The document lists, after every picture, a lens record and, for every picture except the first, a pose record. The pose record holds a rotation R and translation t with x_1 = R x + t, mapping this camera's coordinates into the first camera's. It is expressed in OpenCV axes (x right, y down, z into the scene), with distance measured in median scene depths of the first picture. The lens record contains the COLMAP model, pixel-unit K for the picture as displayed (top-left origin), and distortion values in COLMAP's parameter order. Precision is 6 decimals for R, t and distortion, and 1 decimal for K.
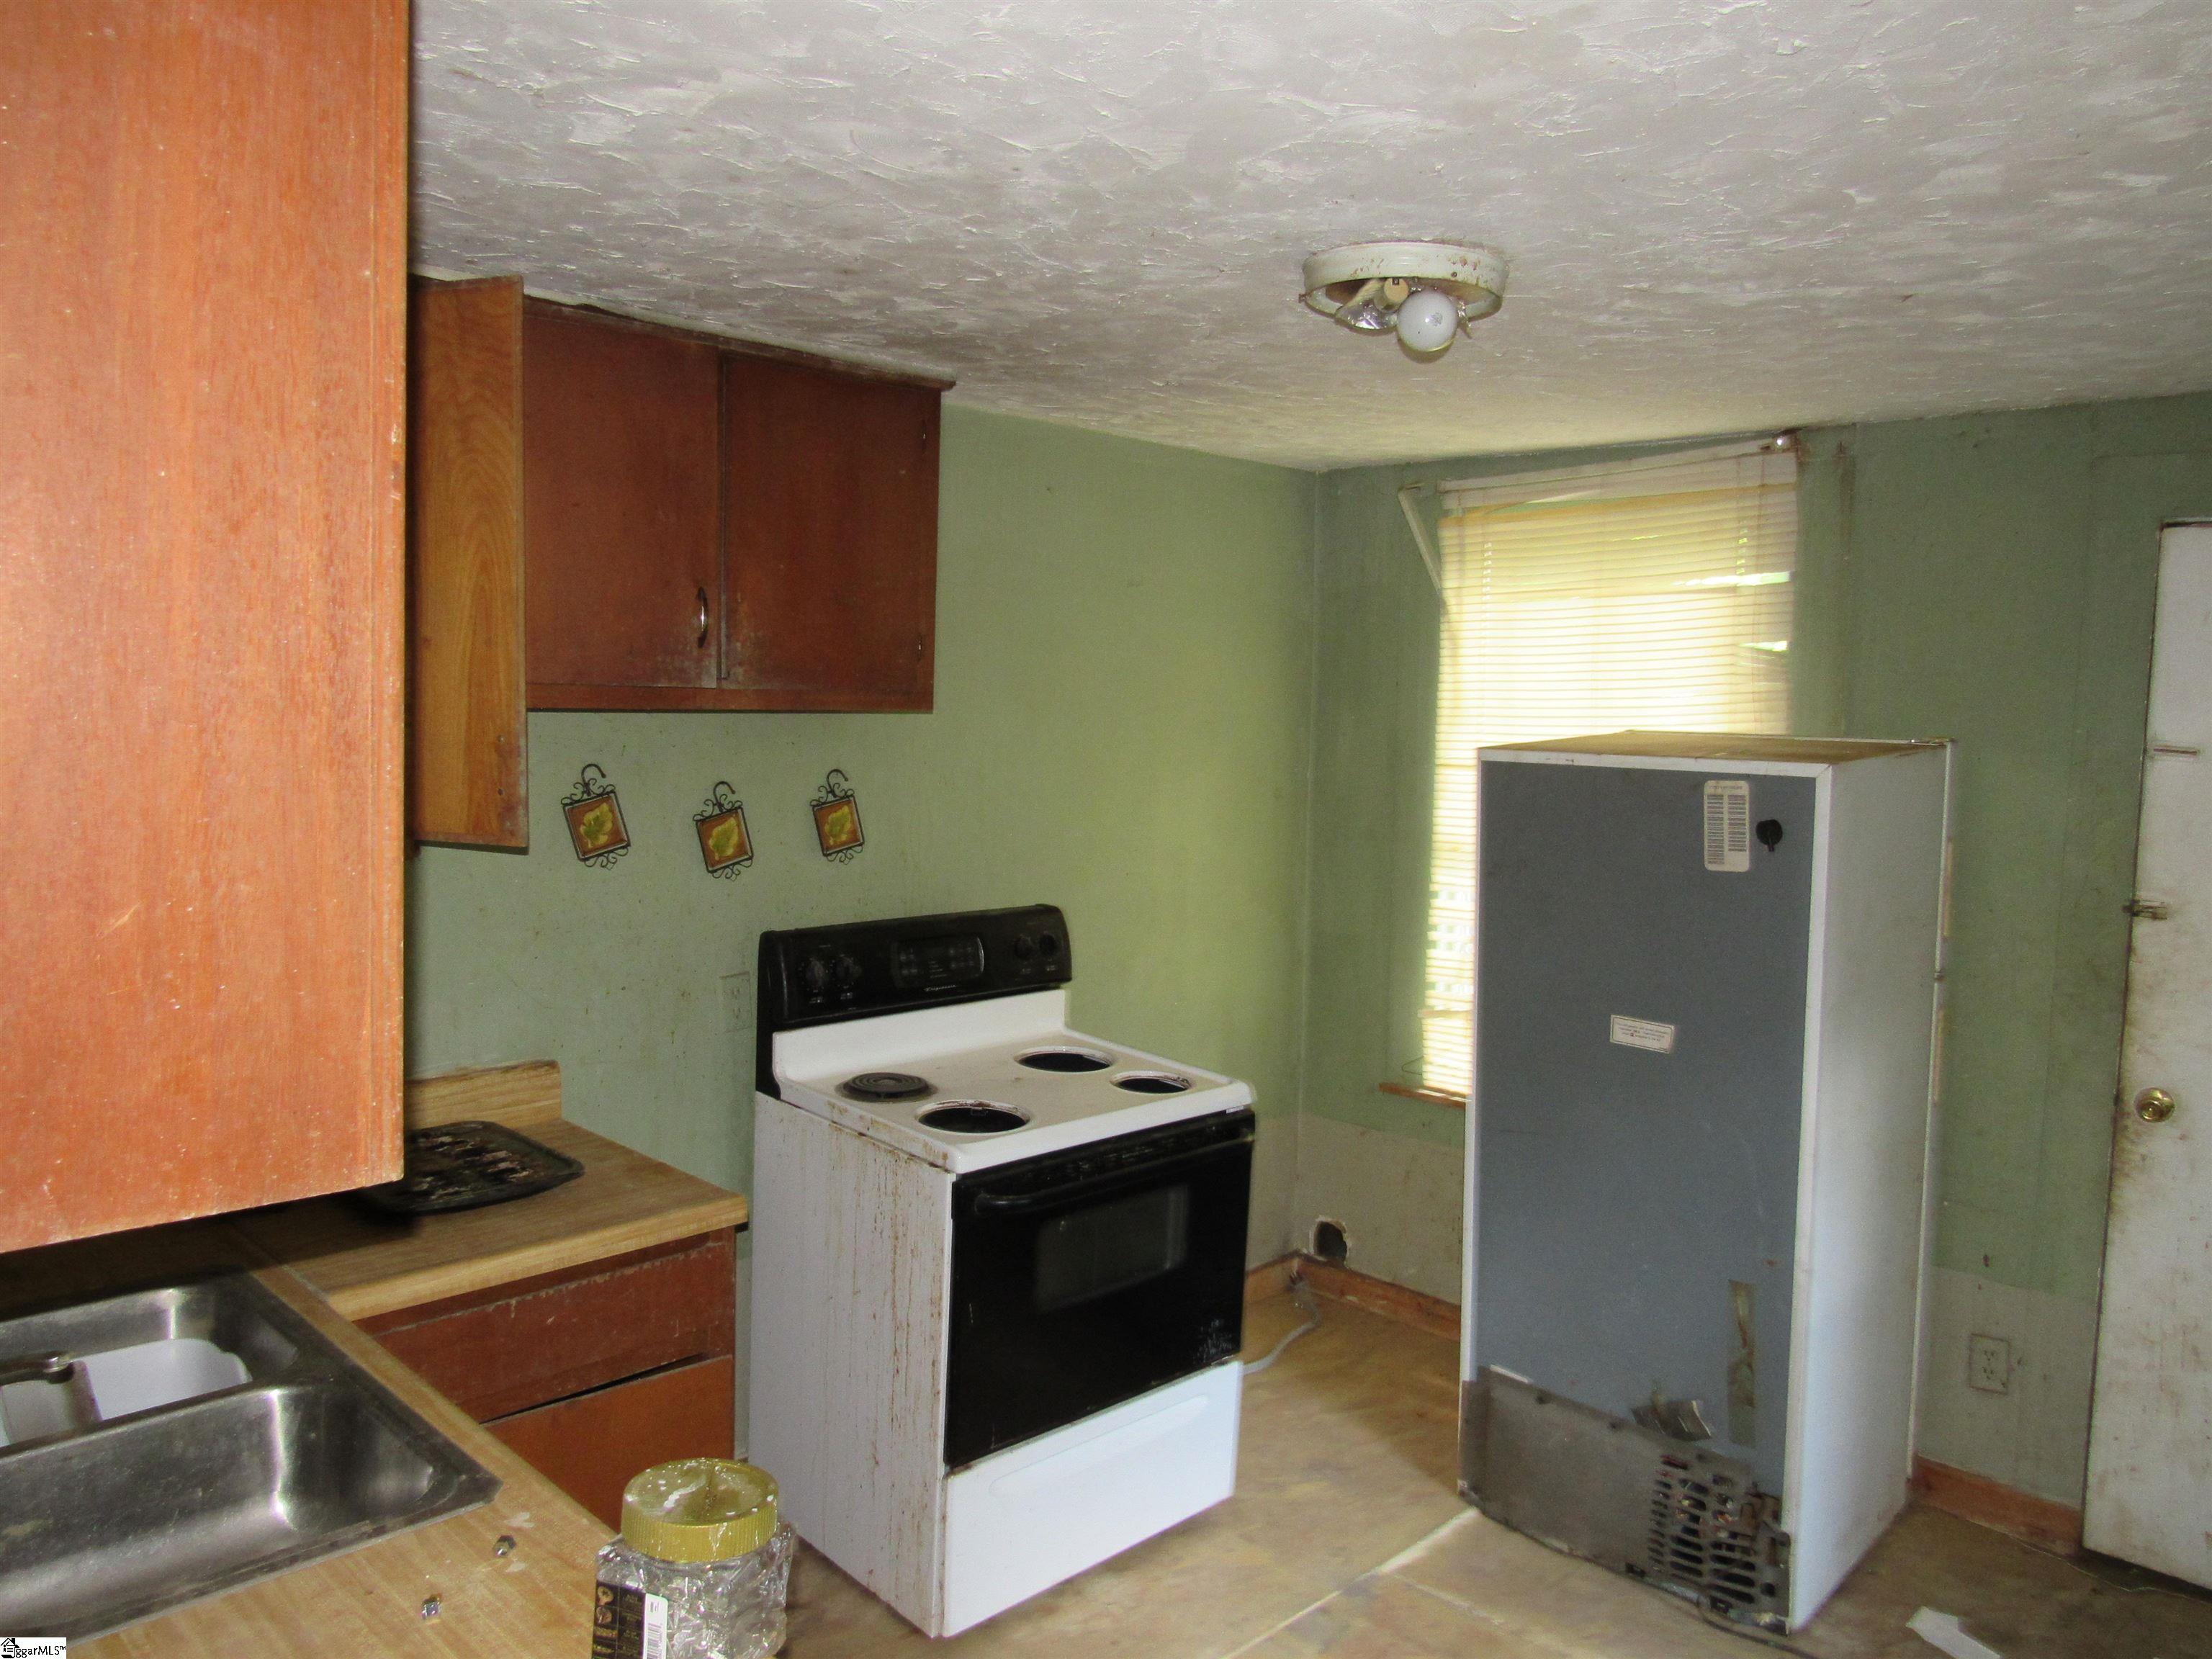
lens RADIAL K [[1589.4, 0, 1096.2], [0, 1589.4, 827.3], [0, 0, 1]] dist [-0.031090, 0.017155]
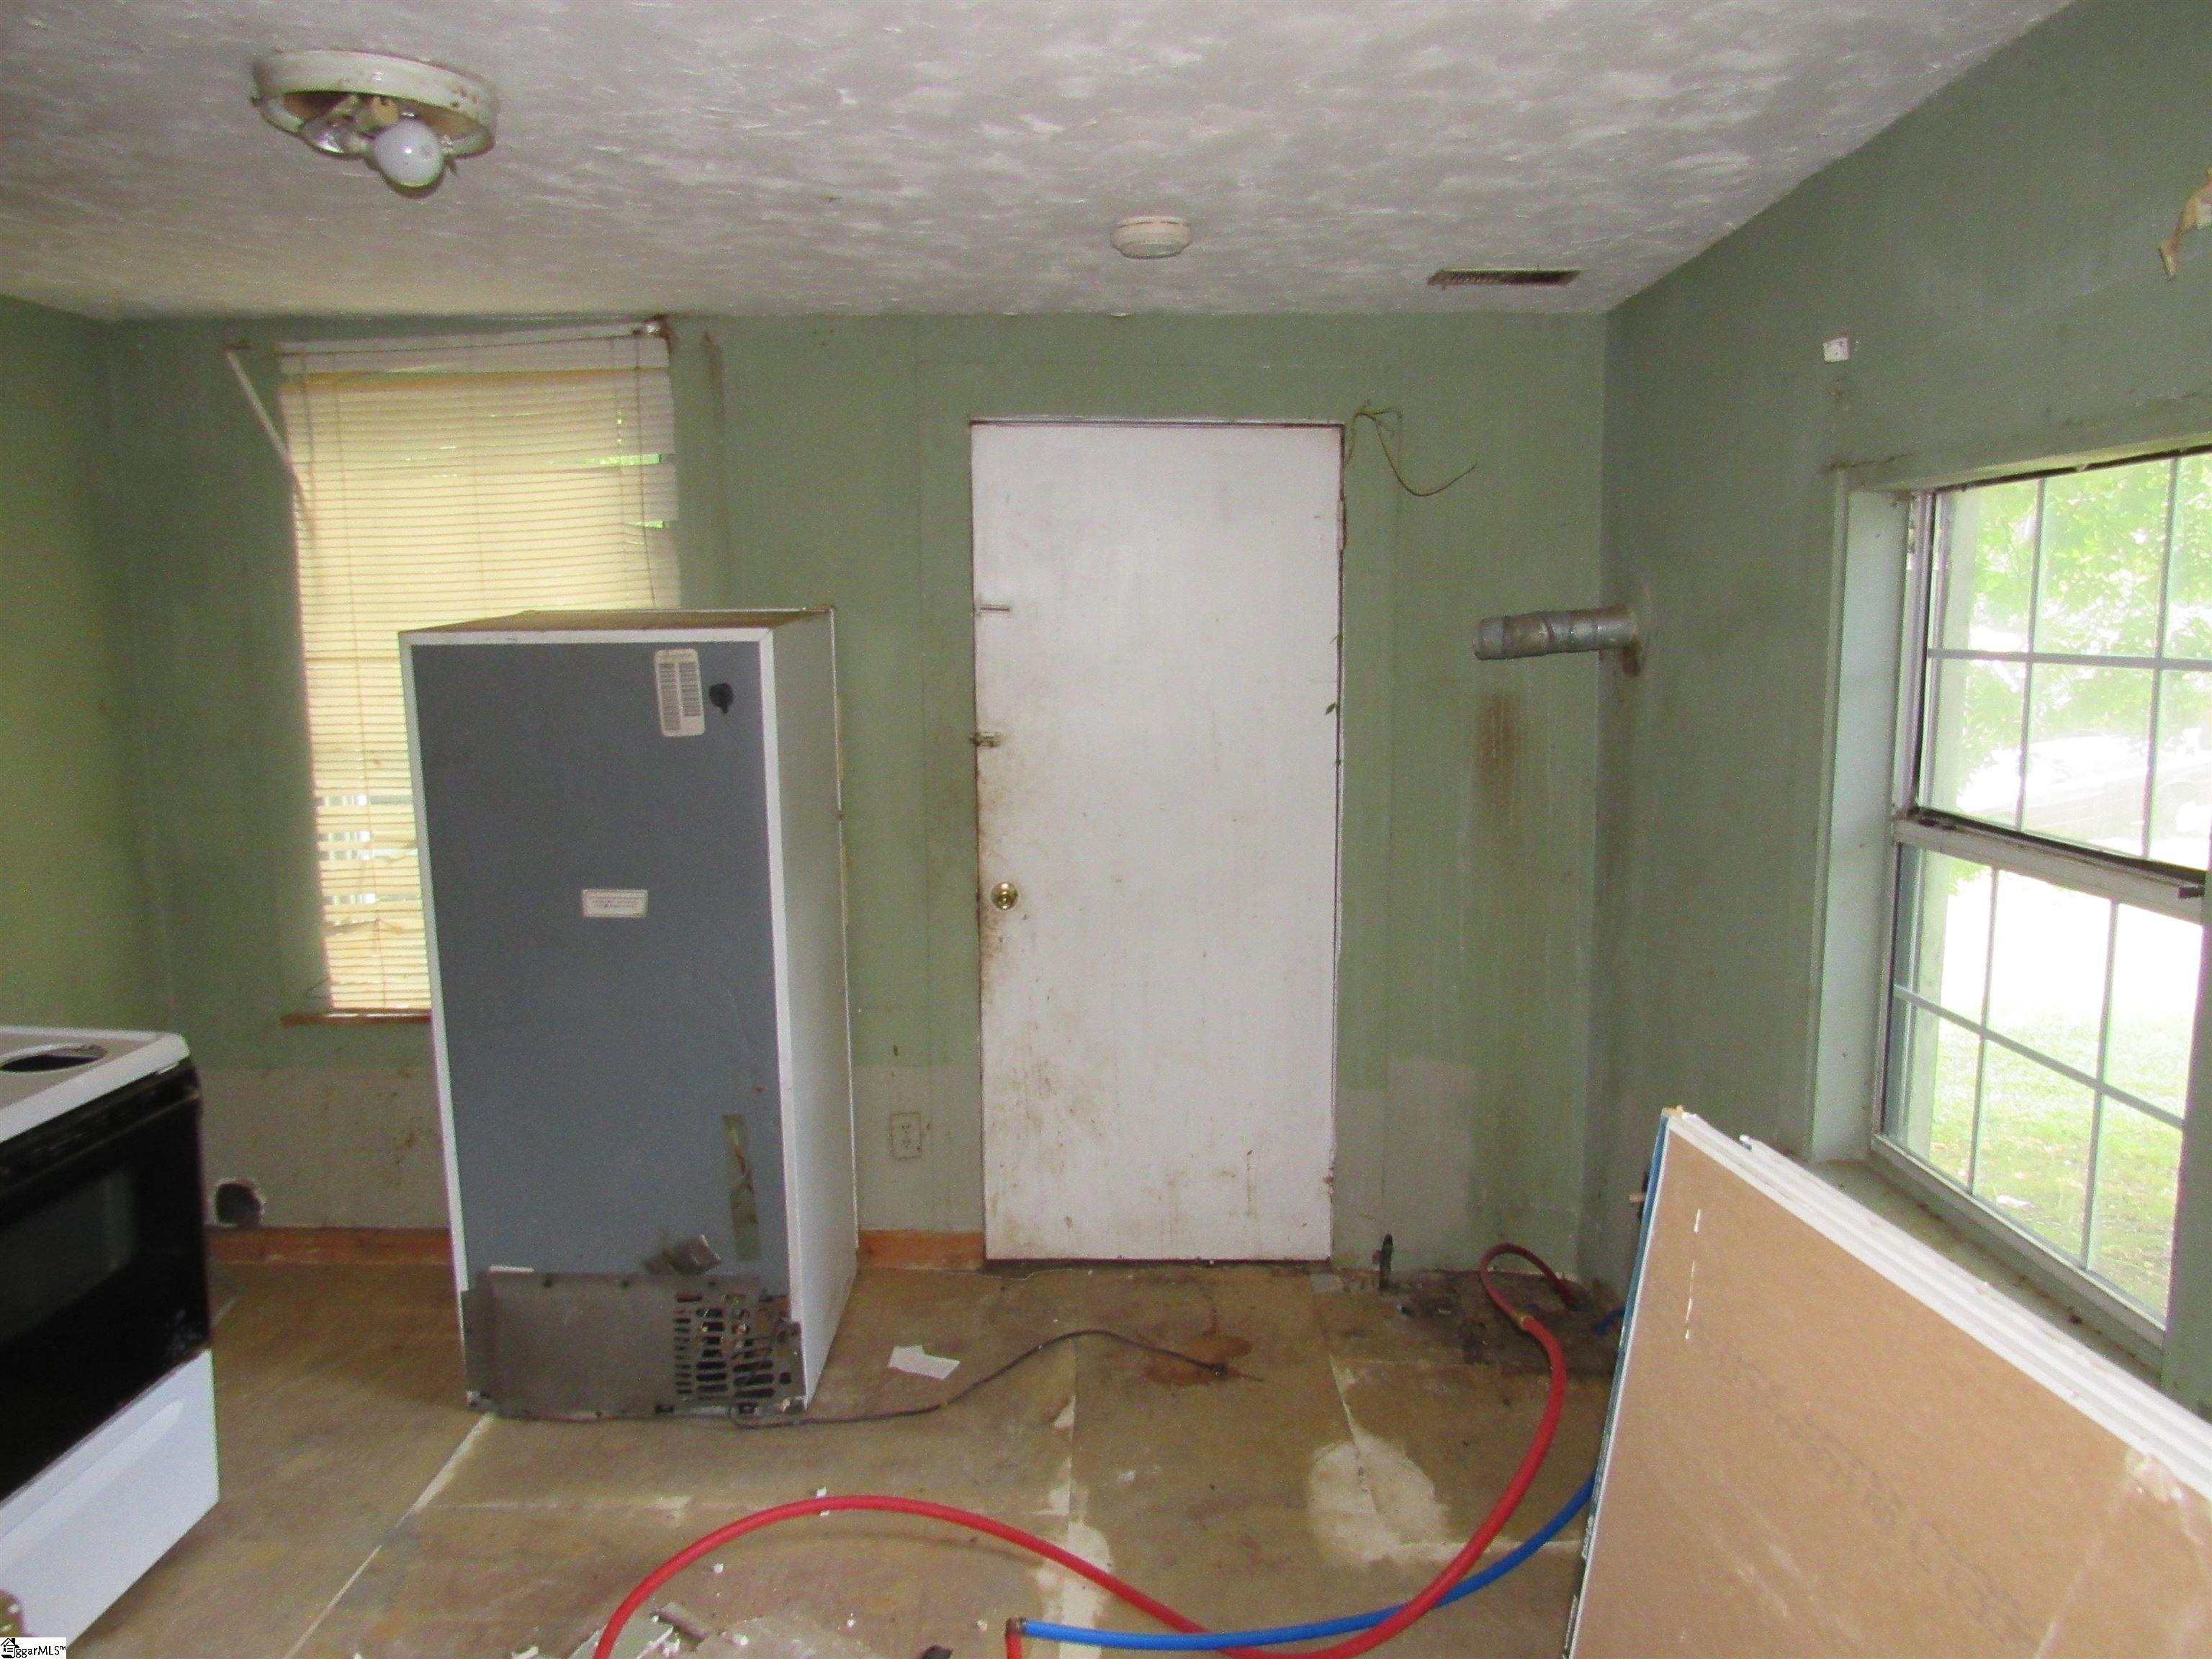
lens RADIAL K [[1589.4, 0, 1097.5], [0, 1589.4, 828.9], [0, 0, 1]] dist [-0.031090, 0.017155]
pose [[0.718147, -0.124817, 0.684607, -0.124976], [0.080437, 0.992078, 0.096498, 0.008788], [-0.691227, -0.014232, 0.722497, 0.043072]]
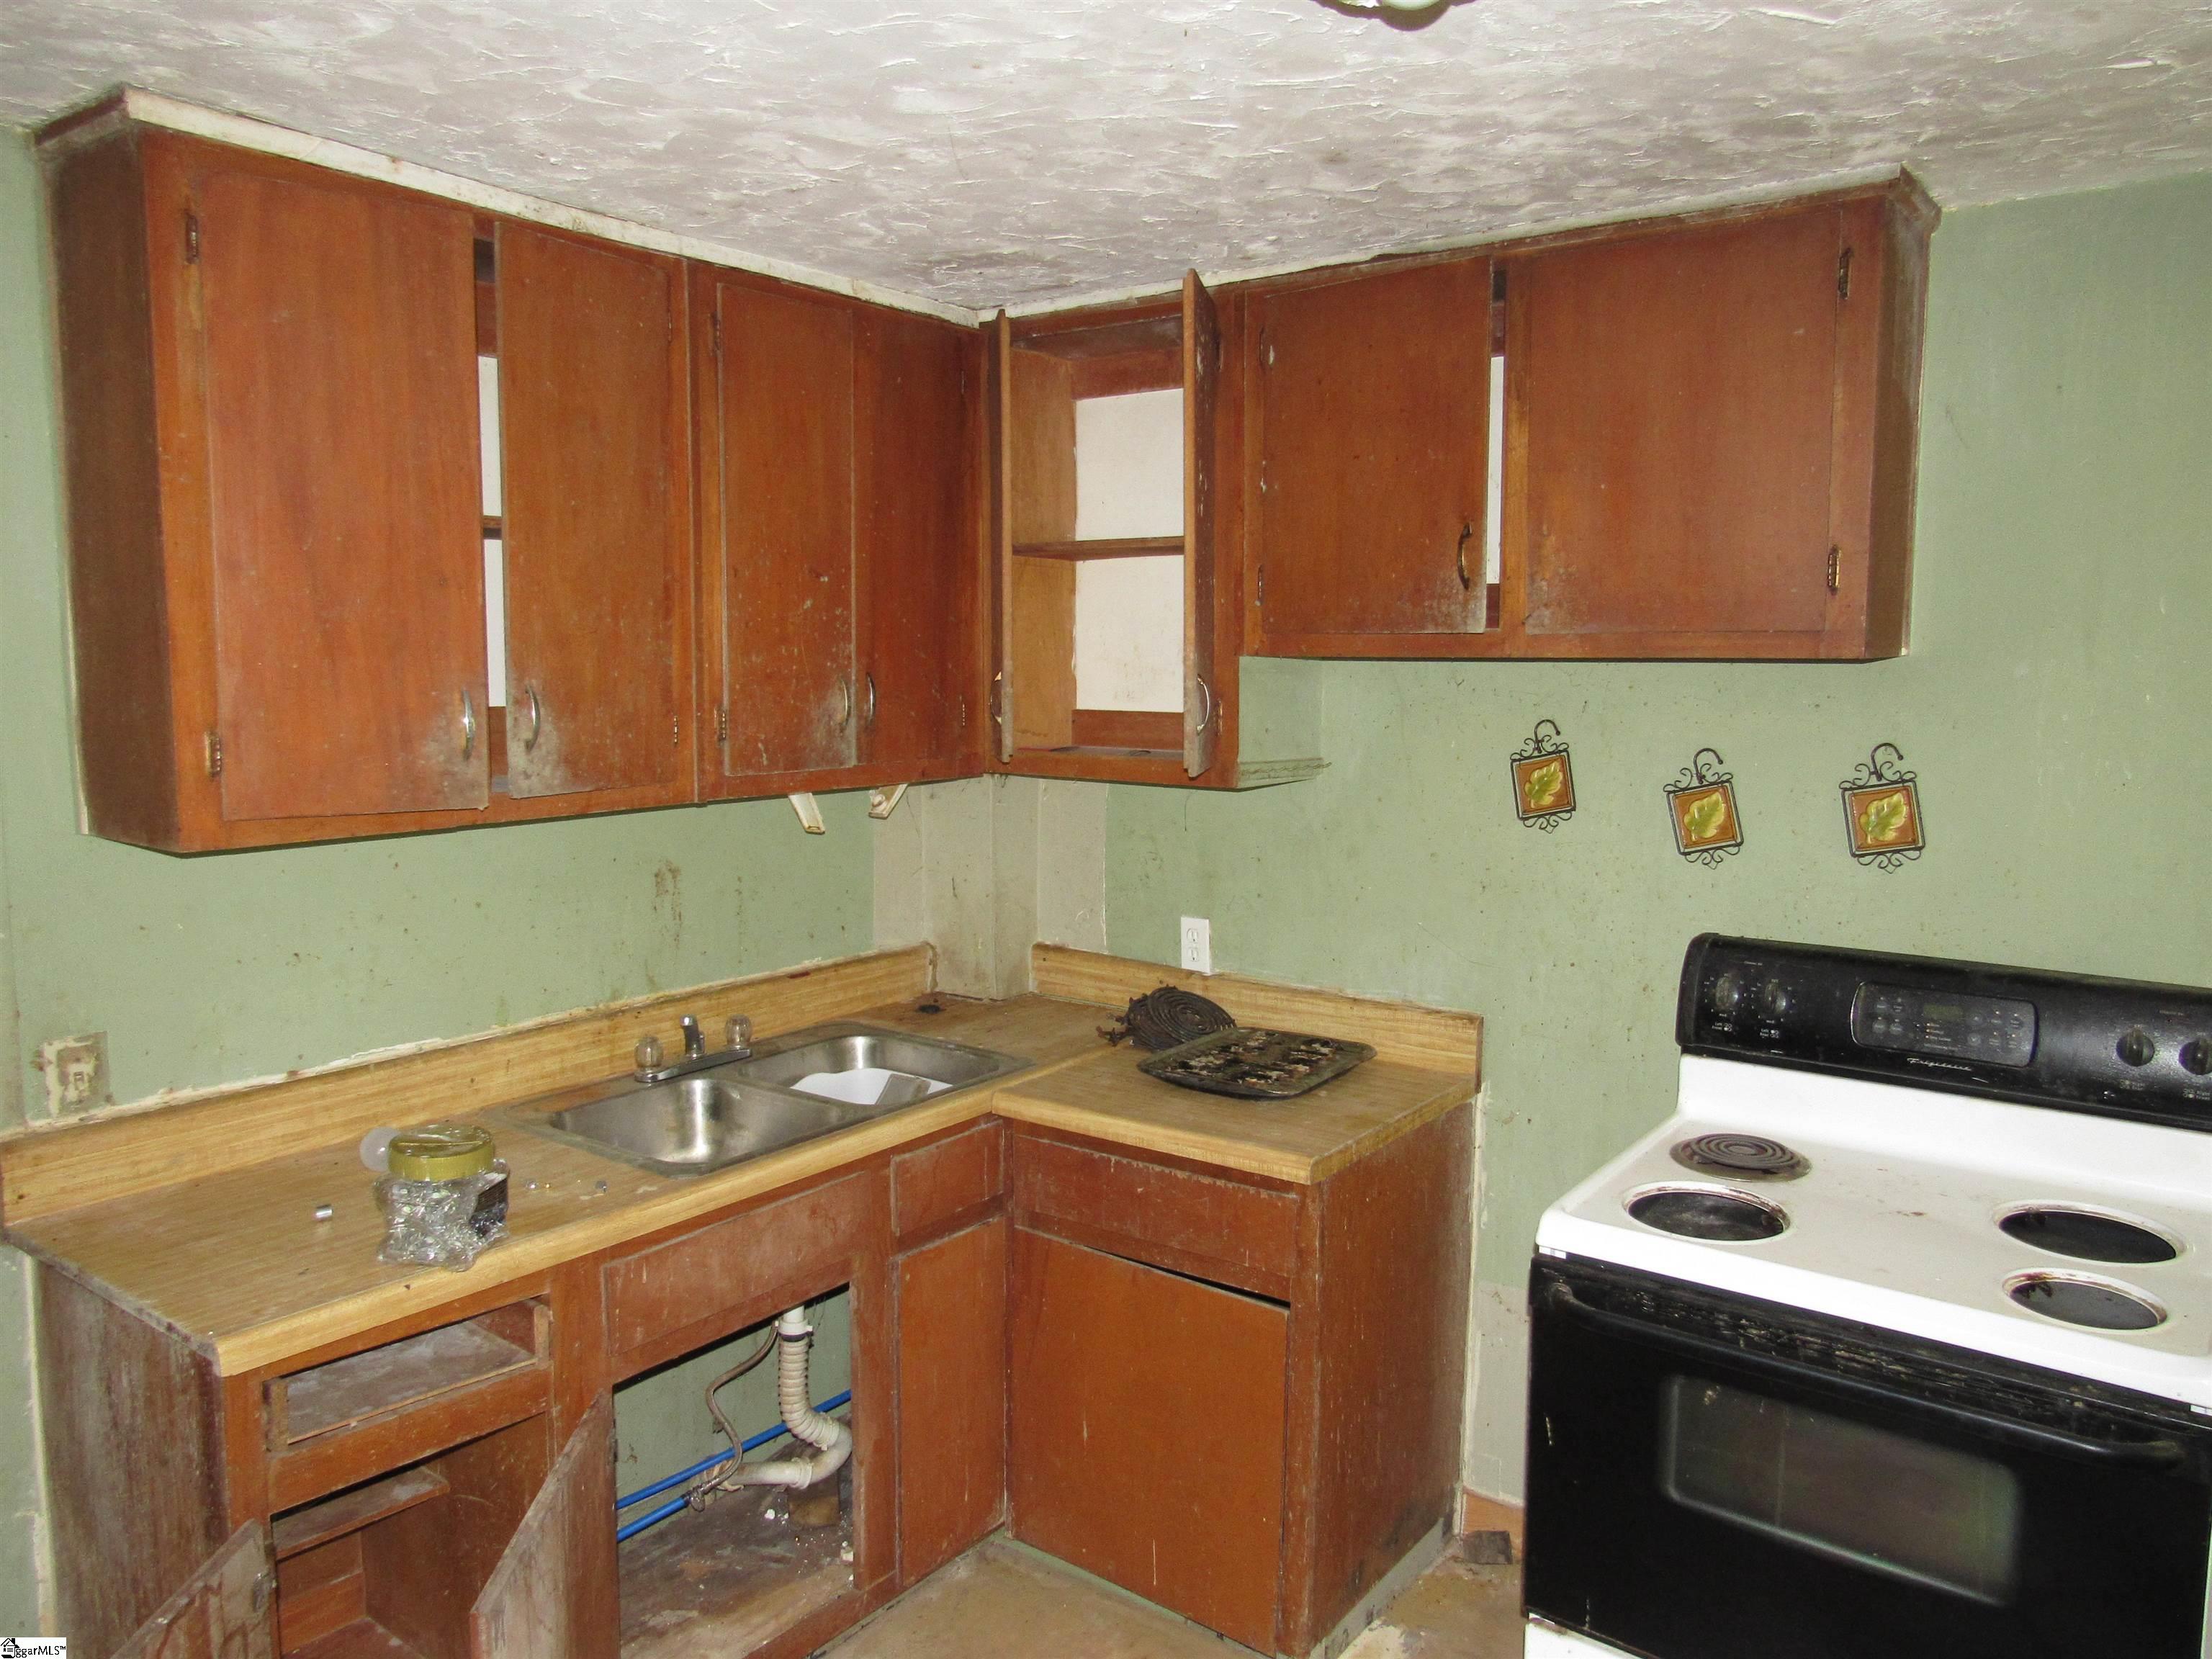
lens RADIAL K [[1589.4, 0, 1103.7], [0, 1589.4, 831.2], [0, 0, 1]] dist [-0.031090, 0.017155]
pose [[0.137664, 0.087288, -0.986625, 0.535703], [-0.083428, 0.993591, 0.076264, -0.021938], [0.986959, 0.071813, 0.144064, 0.555625]]
